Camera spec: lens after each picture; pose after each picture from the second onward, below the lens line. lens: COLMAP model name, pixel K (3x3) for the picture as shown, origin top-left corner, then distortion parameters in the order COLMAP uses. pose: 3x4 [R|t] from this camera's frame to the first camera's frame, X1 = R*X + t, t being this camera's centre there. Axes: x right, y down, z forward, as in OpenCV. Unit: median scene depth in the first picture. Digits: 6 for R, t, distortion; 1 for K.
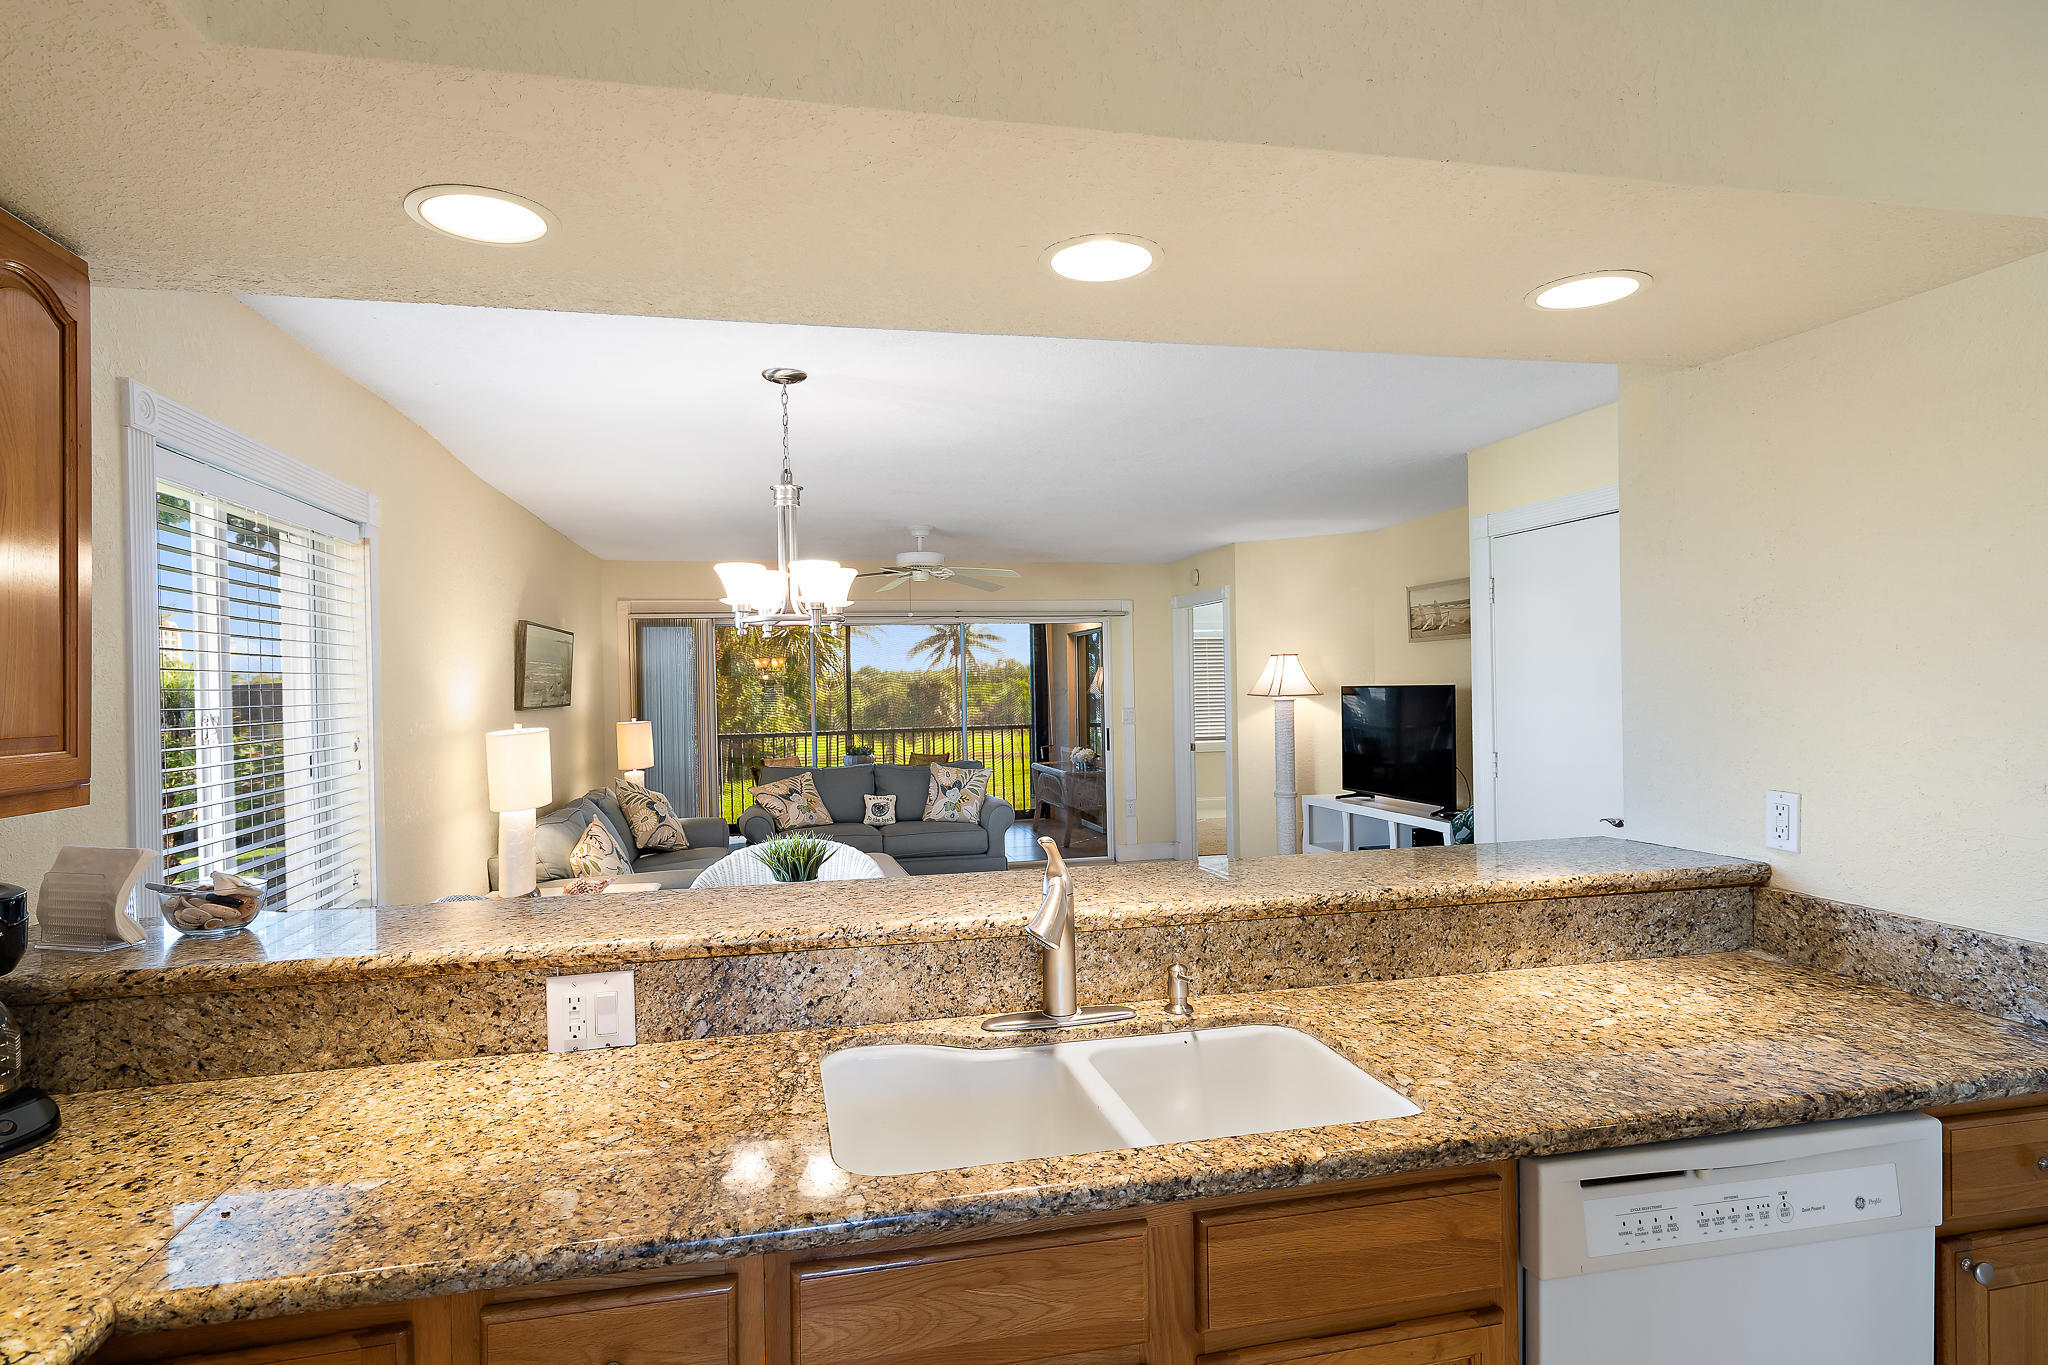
lens RADIAL K [[1048.5, 0, 1014.1], [0, 1048.5, 690.3], [0, 0, 1]] dist [0.002680, -0.000641]
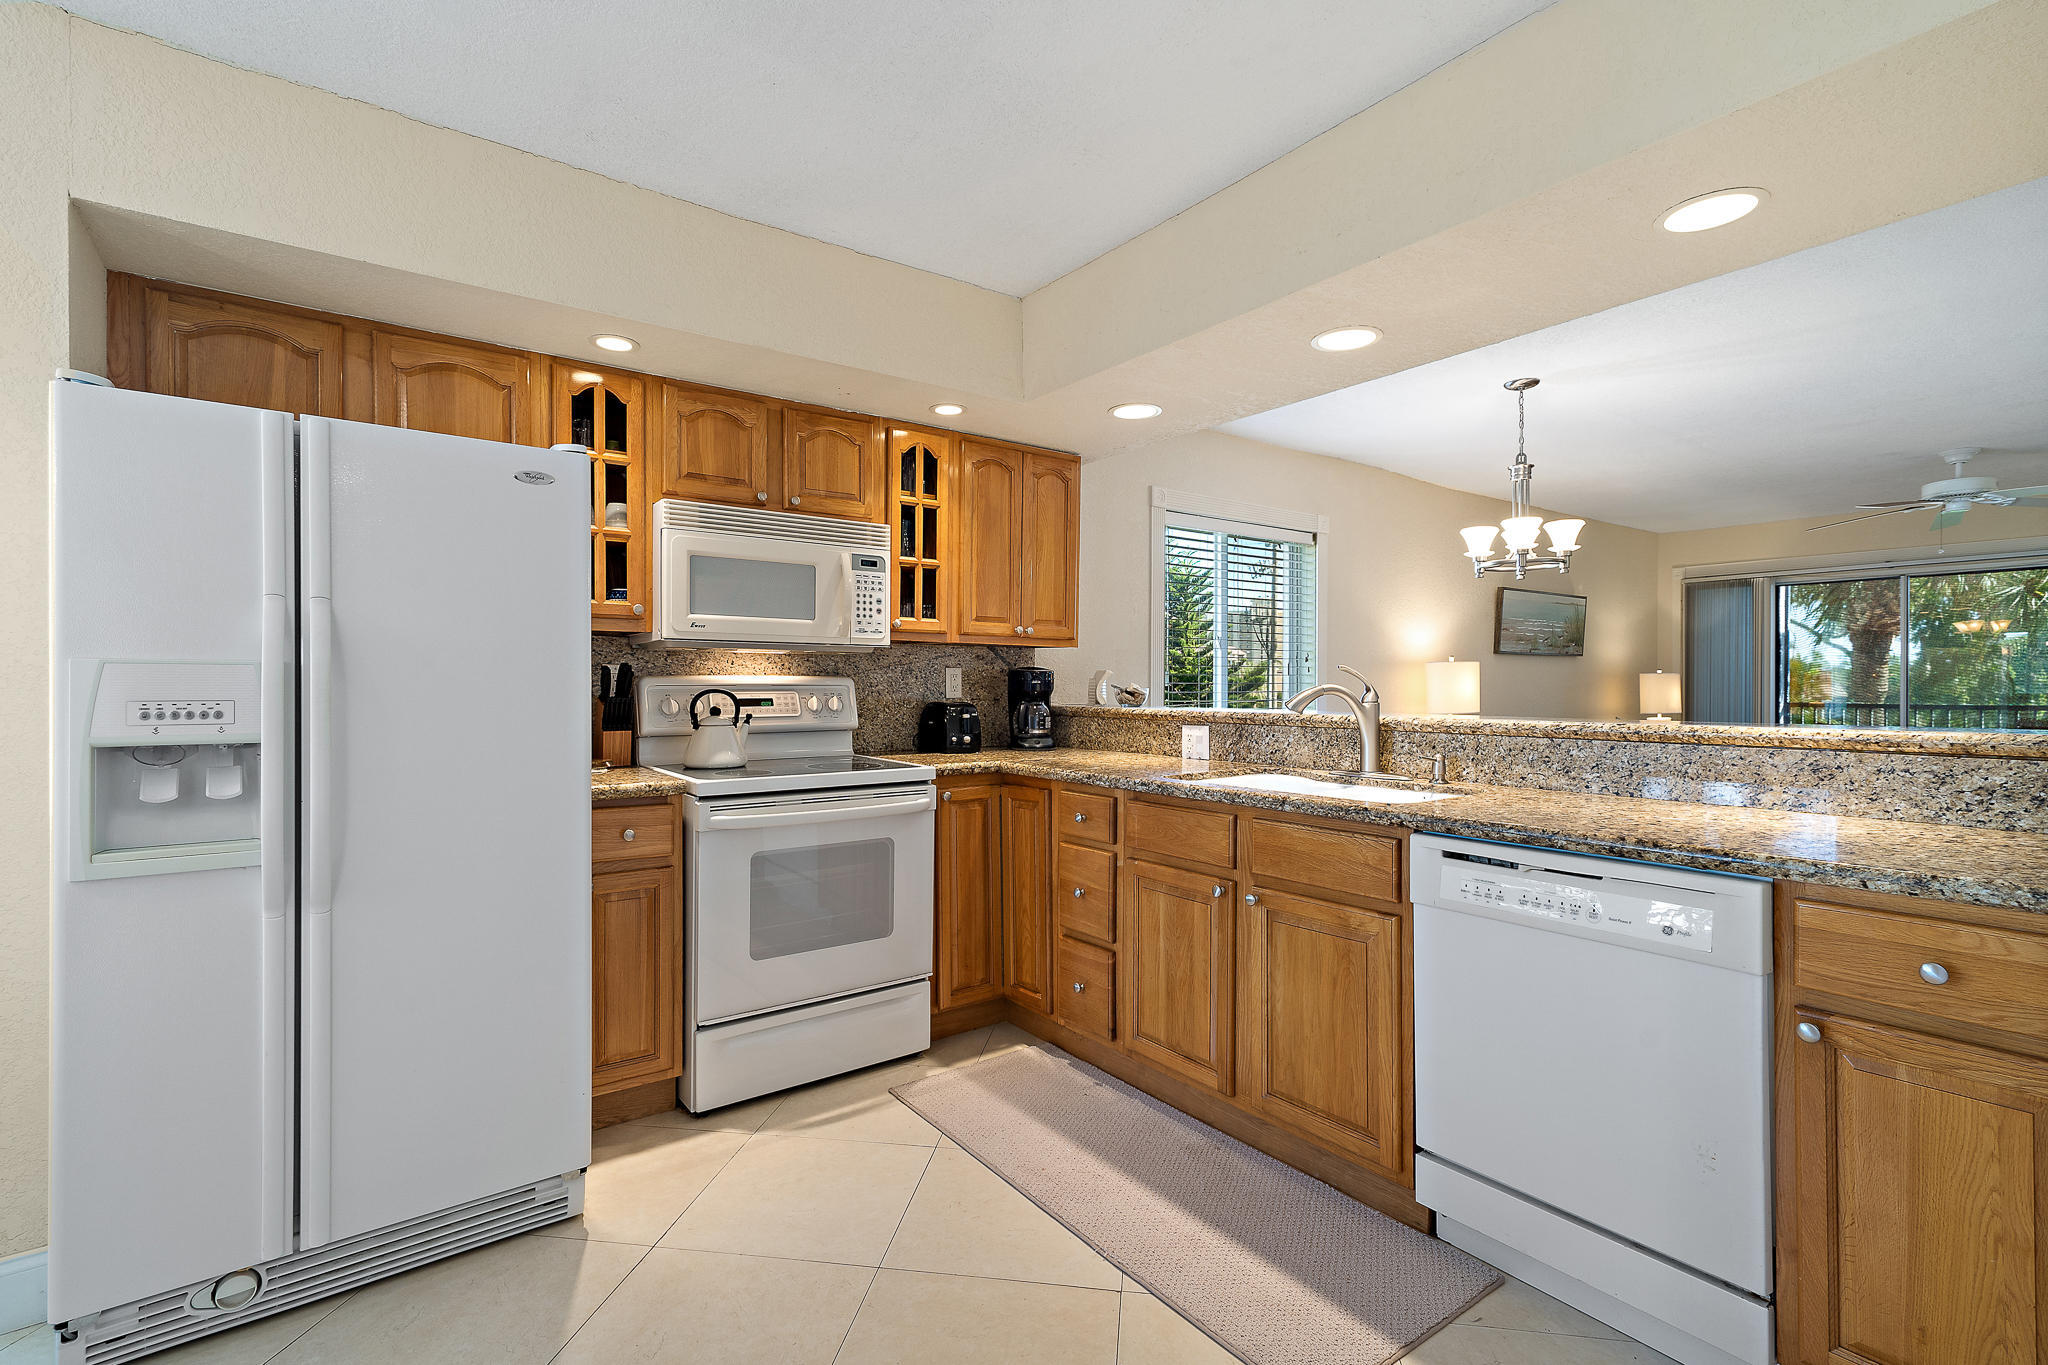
lens RADIAL K [[940.2, 0, 1023.8], [0, 940.2, 687.2], [0, 0, 1]] dist [-0.005470, 0.002214]
pose [[0.395381, 0.021604, -0.918263, 1.221963], [-0.013631, 0.999751, 0.017652, 0.148416], [0.918416, 0.005538, 0.395577, -0.127741]]
